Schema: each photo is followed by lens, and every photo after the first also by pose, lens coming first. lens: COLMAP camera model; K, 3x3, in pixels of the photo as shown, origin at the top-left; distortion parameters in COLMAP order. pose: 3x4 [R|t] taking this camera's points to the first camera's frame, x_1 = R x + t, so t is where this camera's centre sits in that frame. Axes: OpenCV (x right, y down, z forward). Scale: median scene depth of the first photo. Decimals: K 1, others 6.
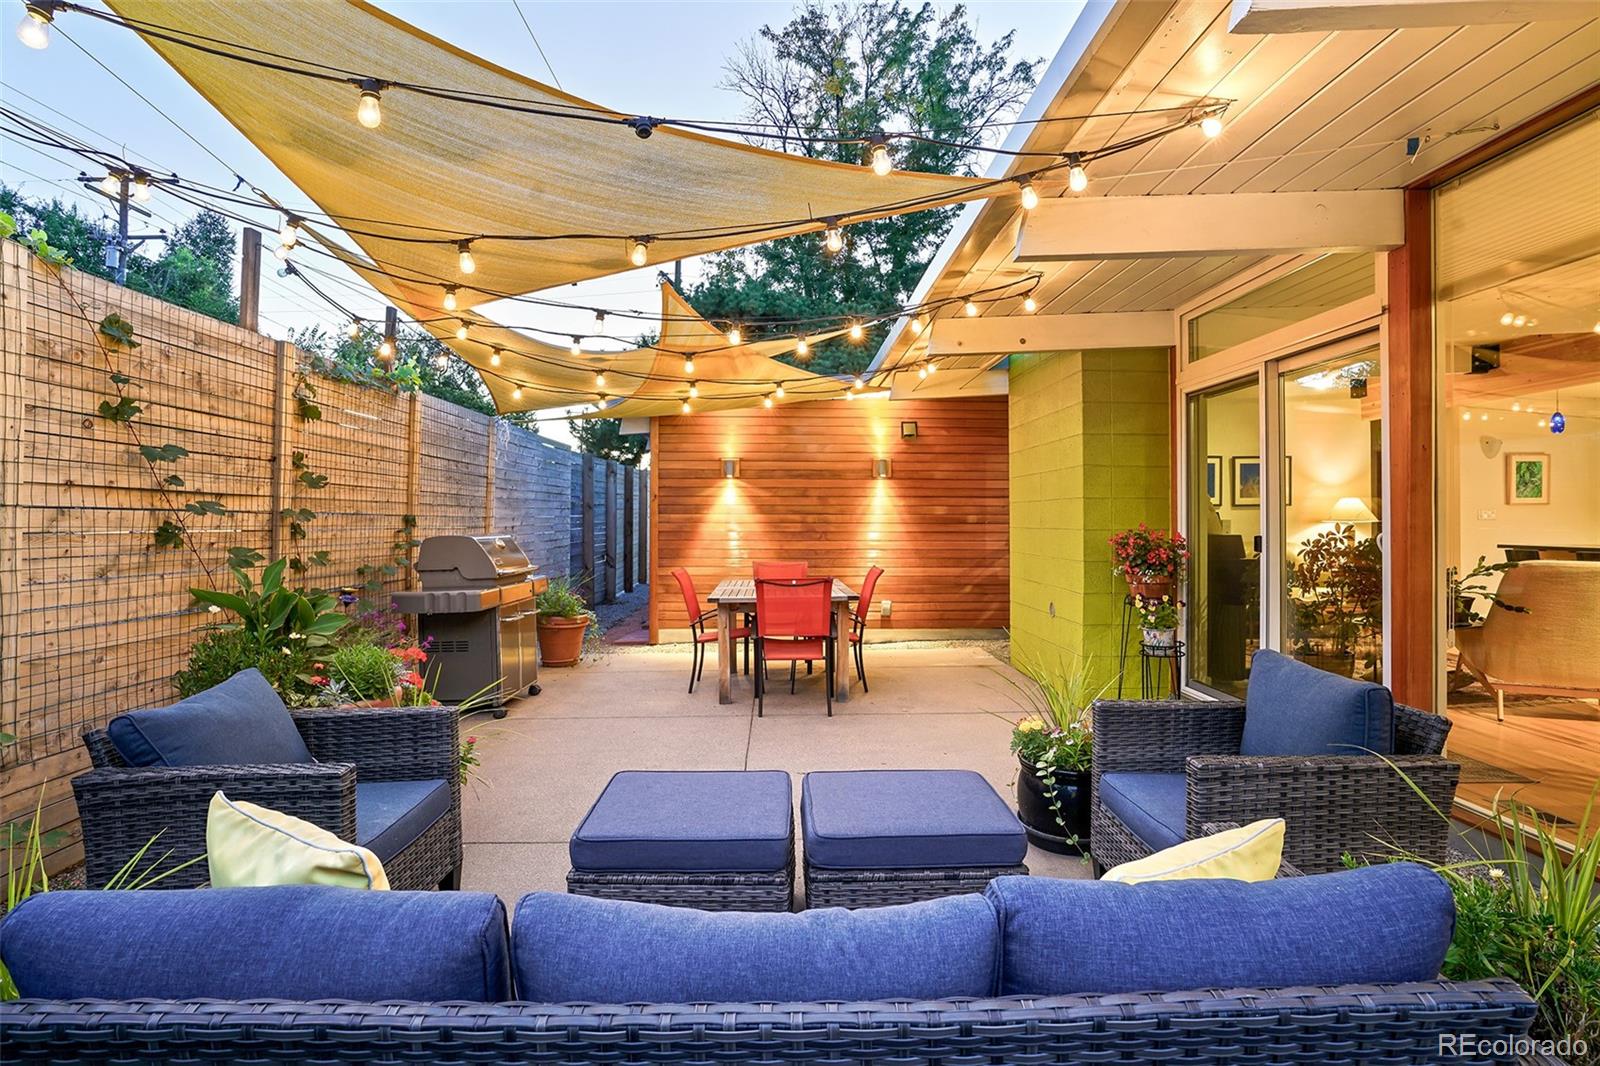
lens RADIAL K [[803.9, 0, 802.3], [0, 803.9, 506.1], [0, 0, 1]] dist [-0.020613, 0.000006]
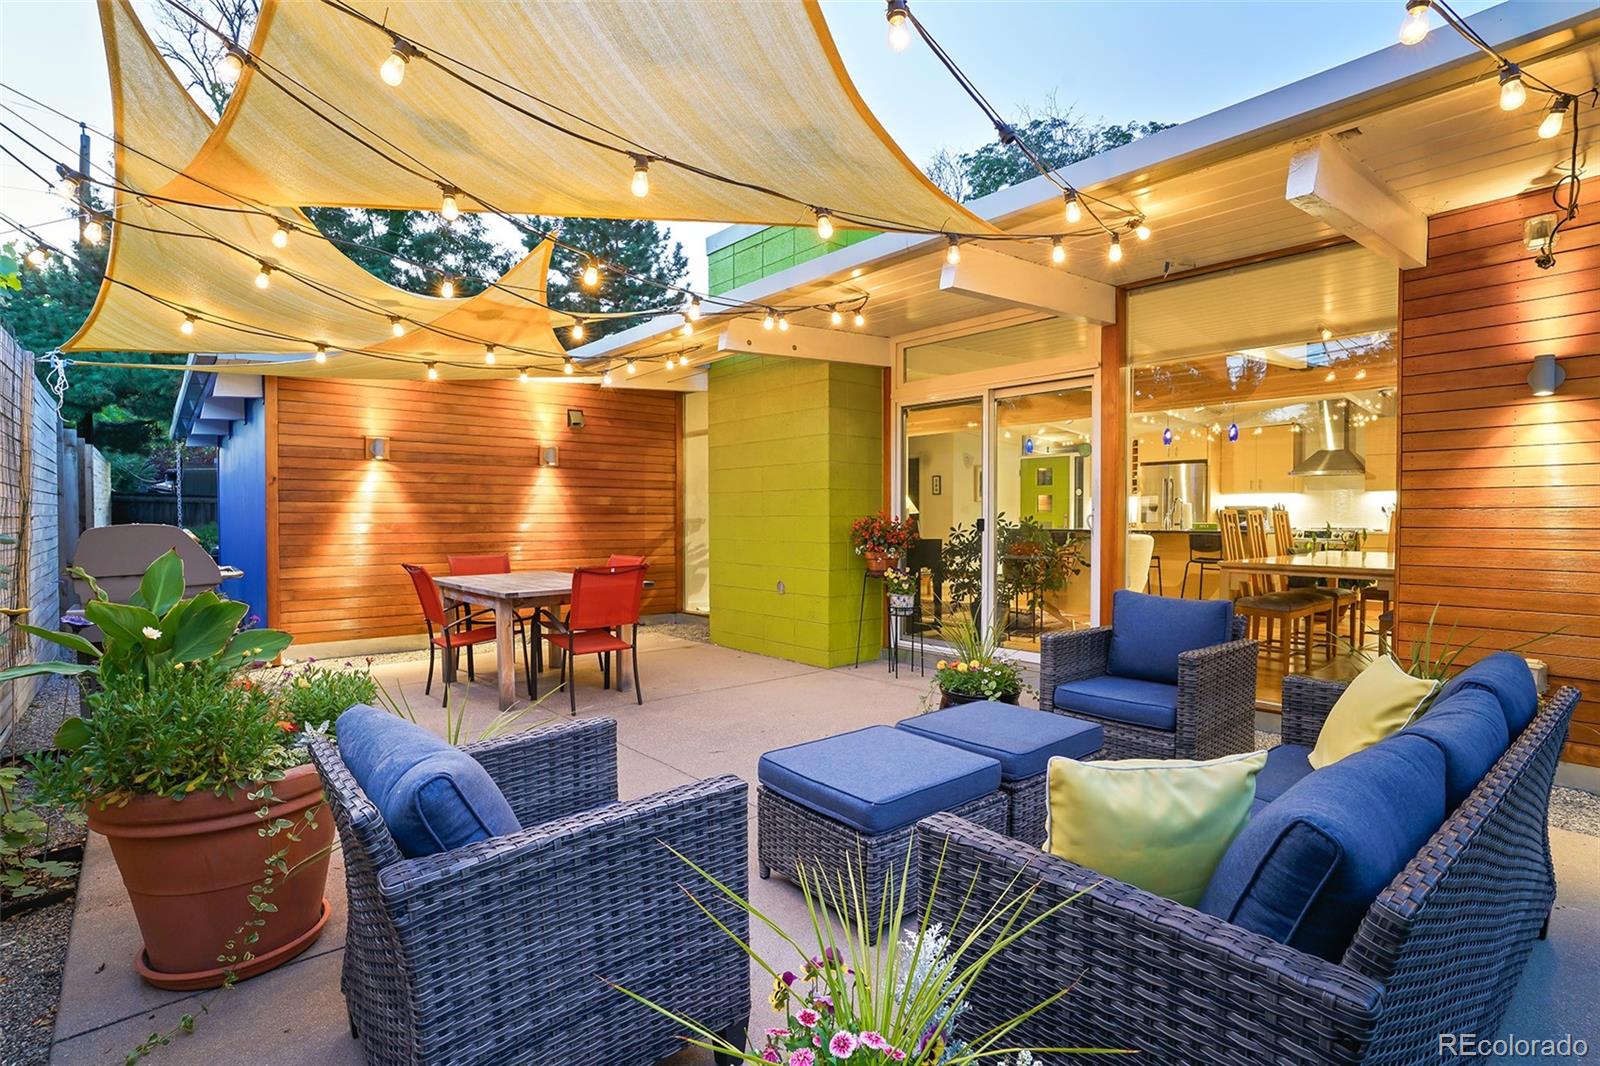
lens RADIAL K [[788.0, 0, 800.0], [0, 788.0, 533.0], [0, 0, 1]] dist [-0.003227, 0.000213]
pose [[0.786181, -0.014511, 0.617825, -0.251827], [-0.008739, 0.999363, 0.034593, 0.009341], [-0.617934, -0.032596, 0.785554, 0.075283]]
